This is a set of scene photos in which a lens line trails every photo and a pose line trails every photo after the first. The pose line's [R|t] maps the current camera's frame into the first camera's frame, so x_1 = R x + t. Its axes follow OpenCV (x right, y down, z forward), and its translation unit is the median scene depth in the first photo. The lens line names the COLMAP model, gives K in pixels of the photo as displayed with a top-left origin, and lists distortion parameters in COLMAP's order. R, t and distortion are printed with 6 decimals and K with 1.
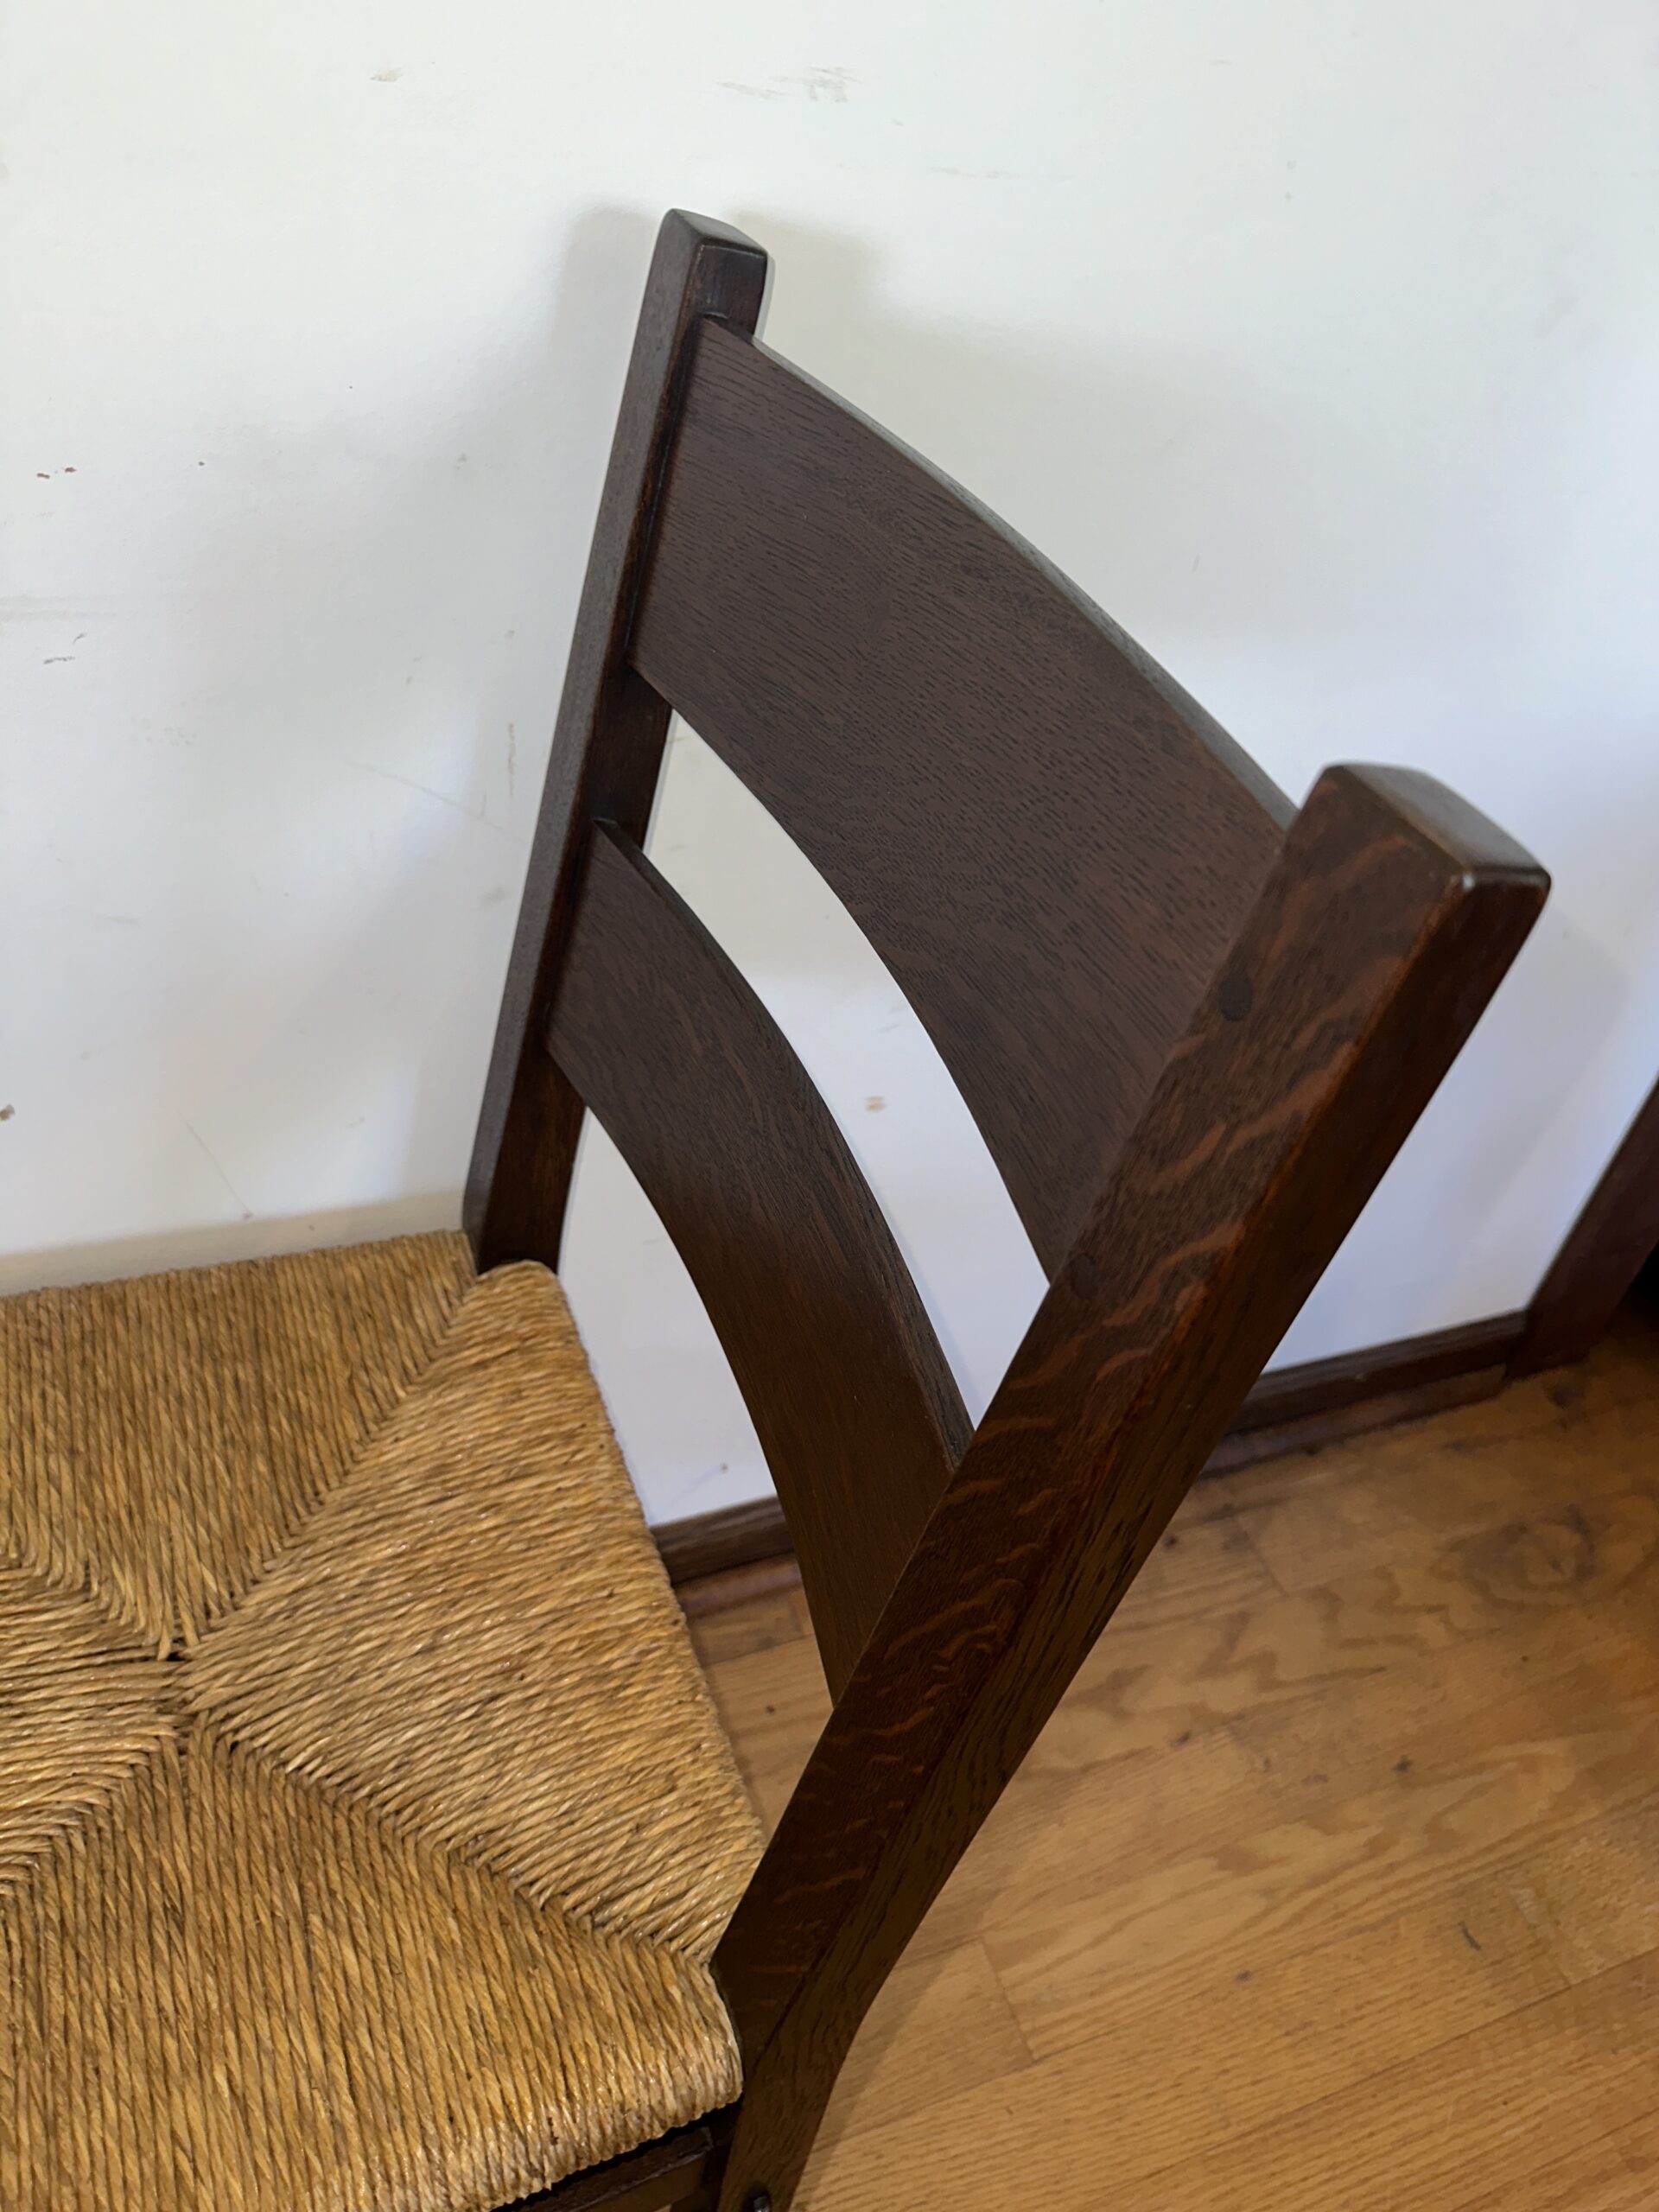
lens RADIAL K [[1591.9, 0, 851.0], [0, 1591.9, 1119.9], [0, 0, 1]] dist [0.018300, -0.032316]
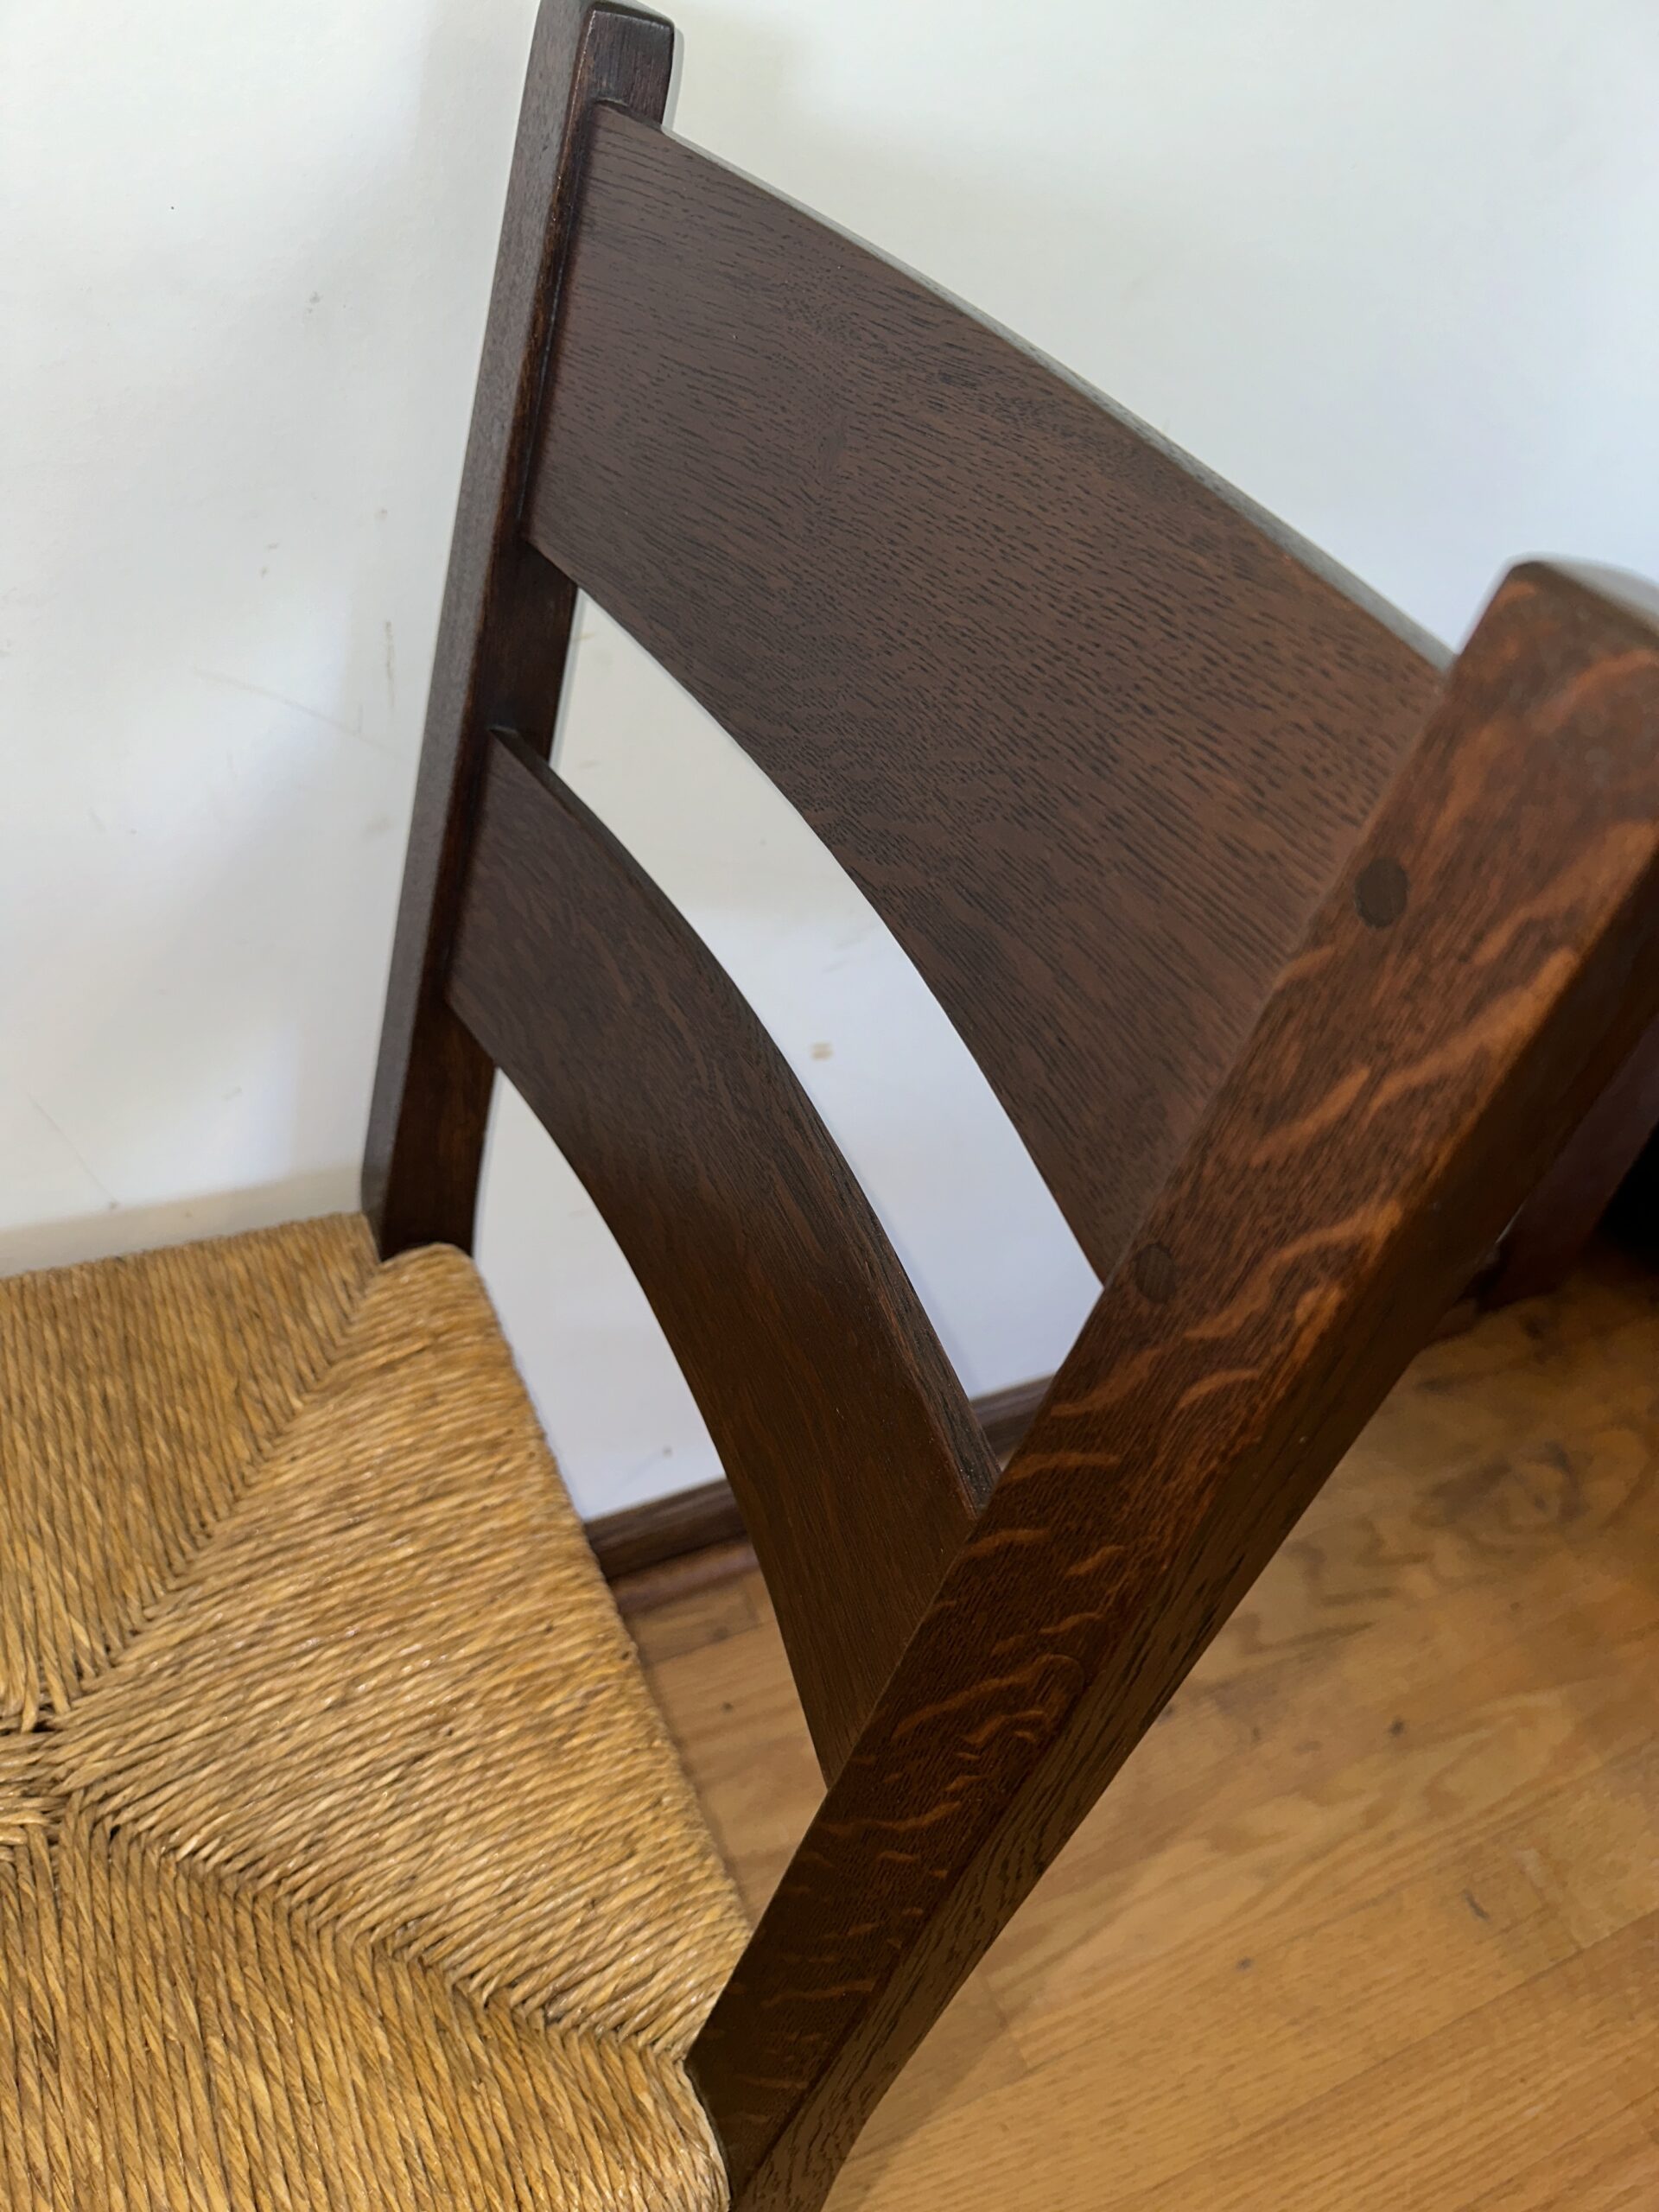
lens RADIAL K [[1602.2, 0, 837.1], [0, 1602.2, 1113.6], [0, 0, 1]] dist [-0.005522, -0.006720]
pose [[0.998461, -0.038233, 0.040172, -0.019226], [0.036952, 0.998800, 0.032153, -0.004716], [-0.041353, -0.030619, 0.998675, 0.135977]]
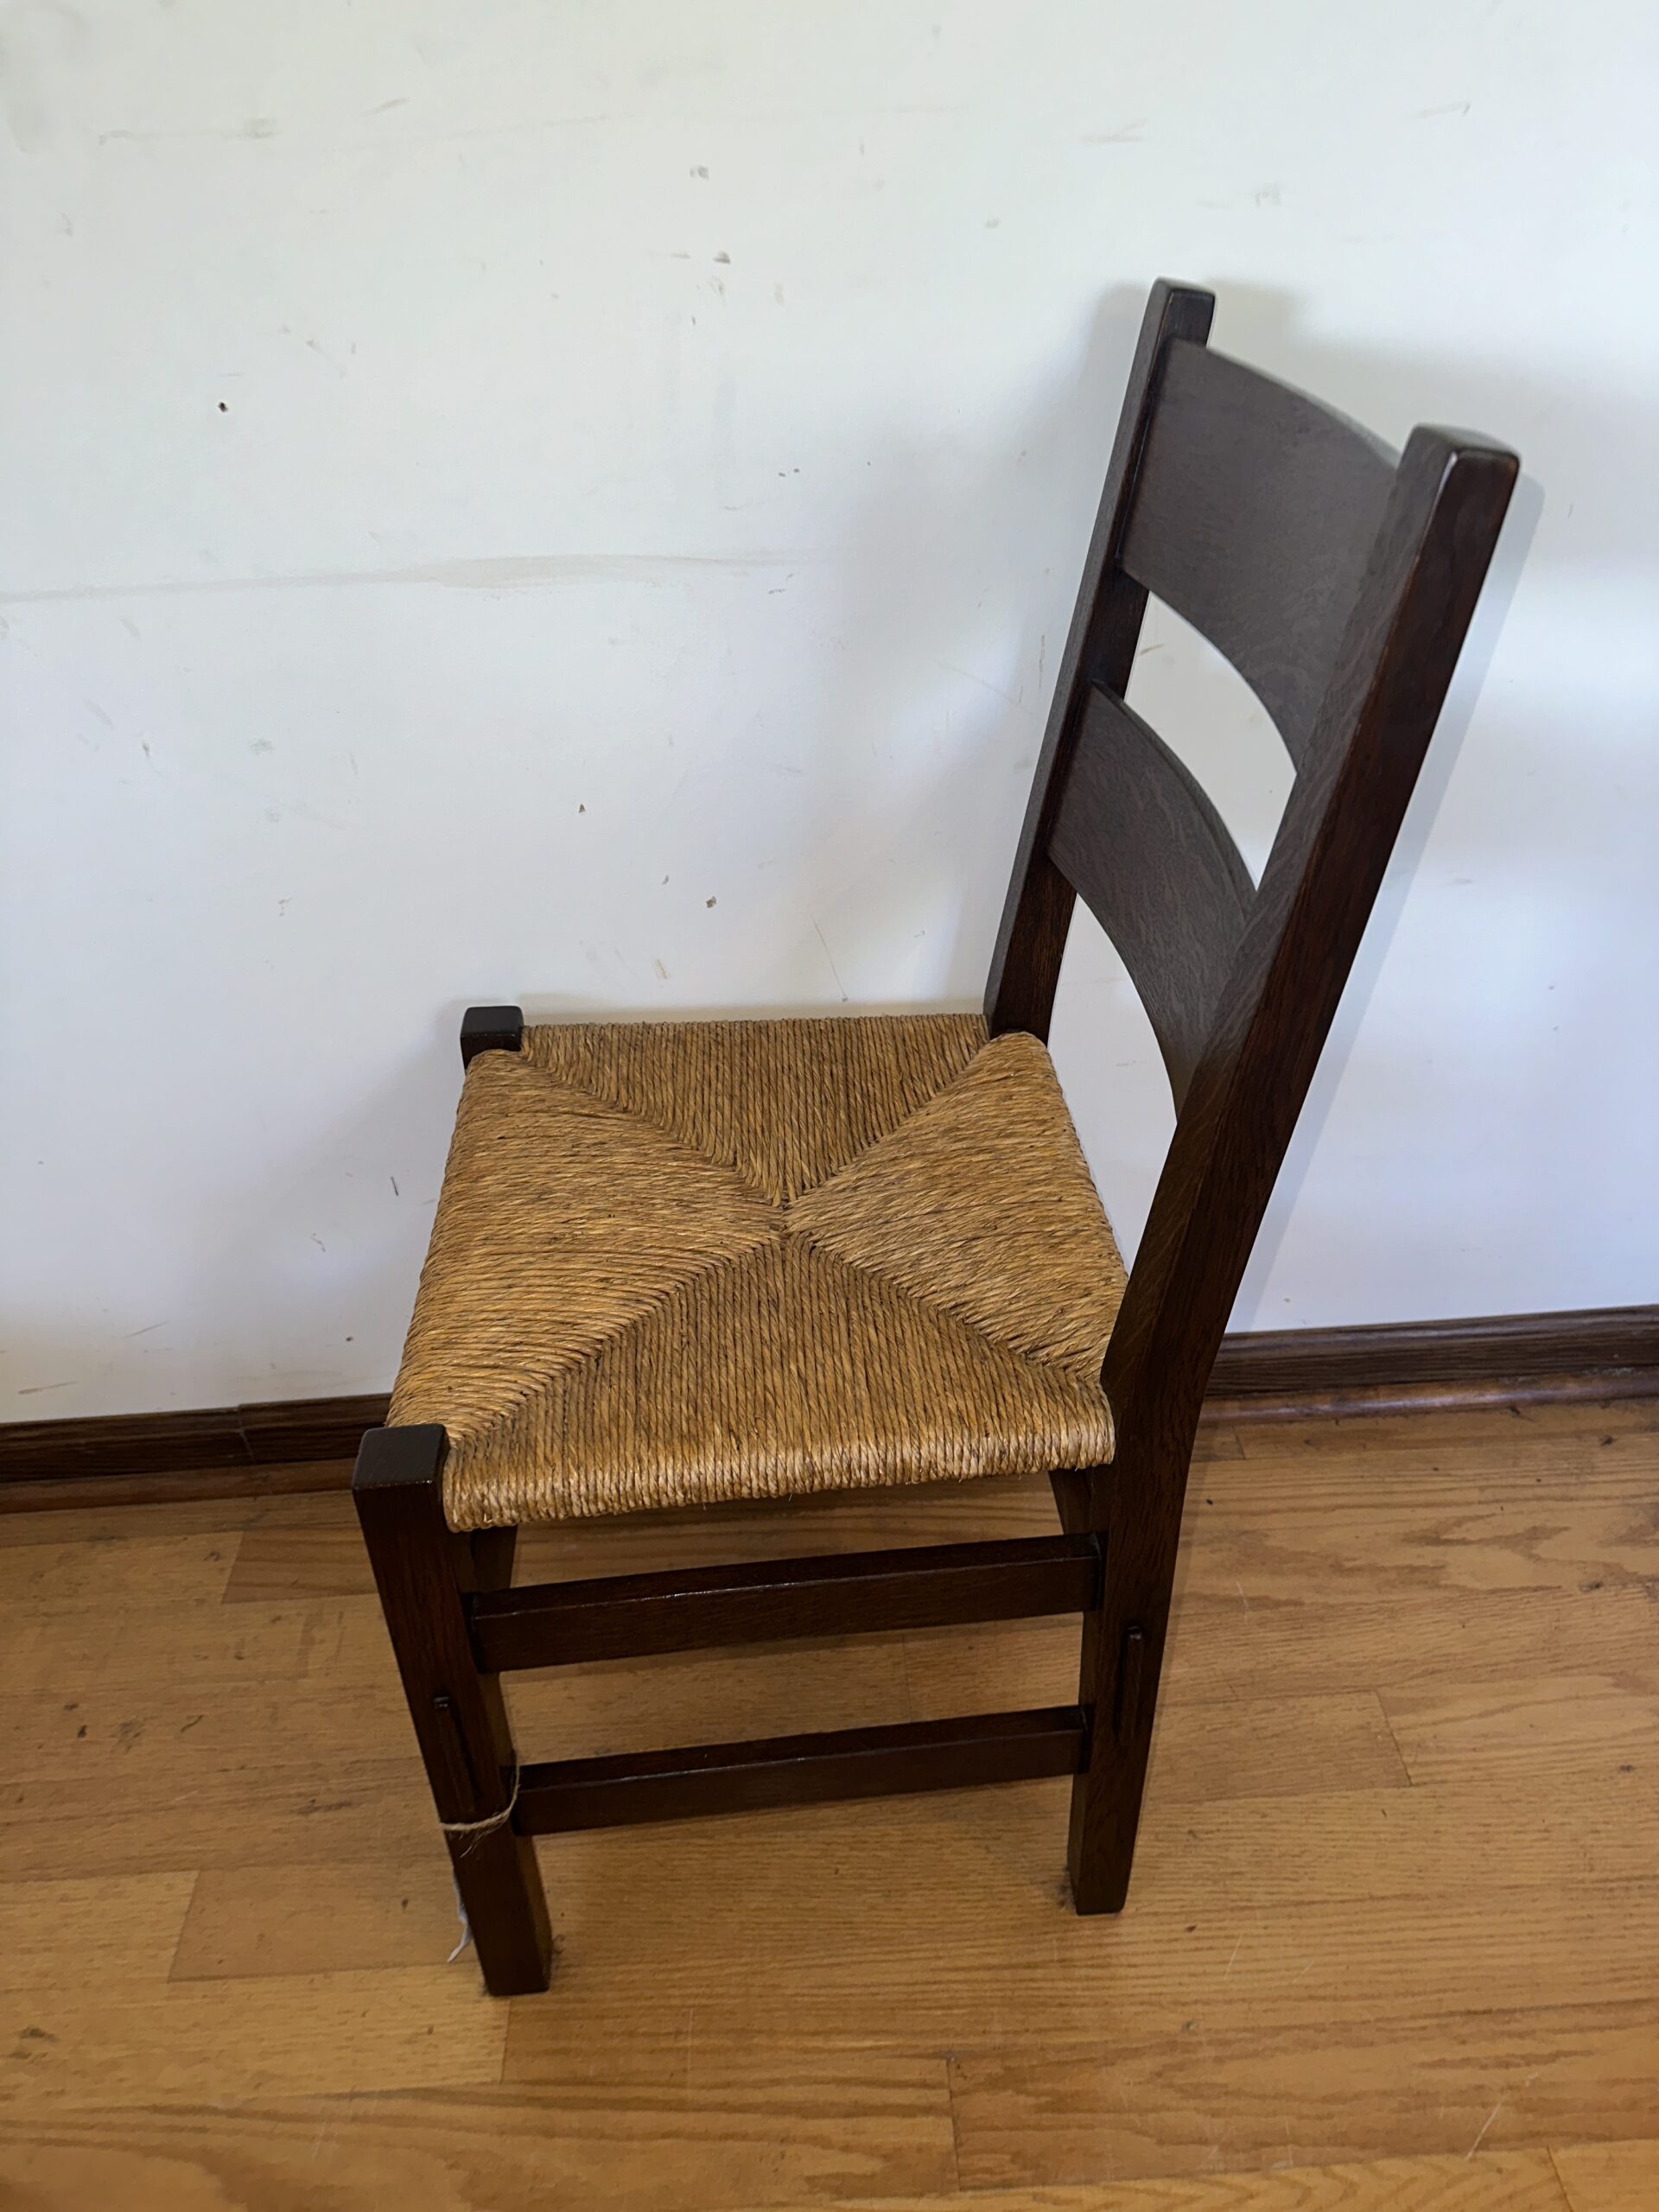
lens RADIAL K [[1578.6, 0, 812.8], [0, 1578.6, 1110.5], [0, 0, 1]] dist [-0.001515, -0.007262]
pose [[0.928013, 0.044569, -0.369872, 0.172529], [-0.089108, 0.990555, -0.104213, 0.403902], [0.361734, 0.129670, 0.923220, -0.428731]]
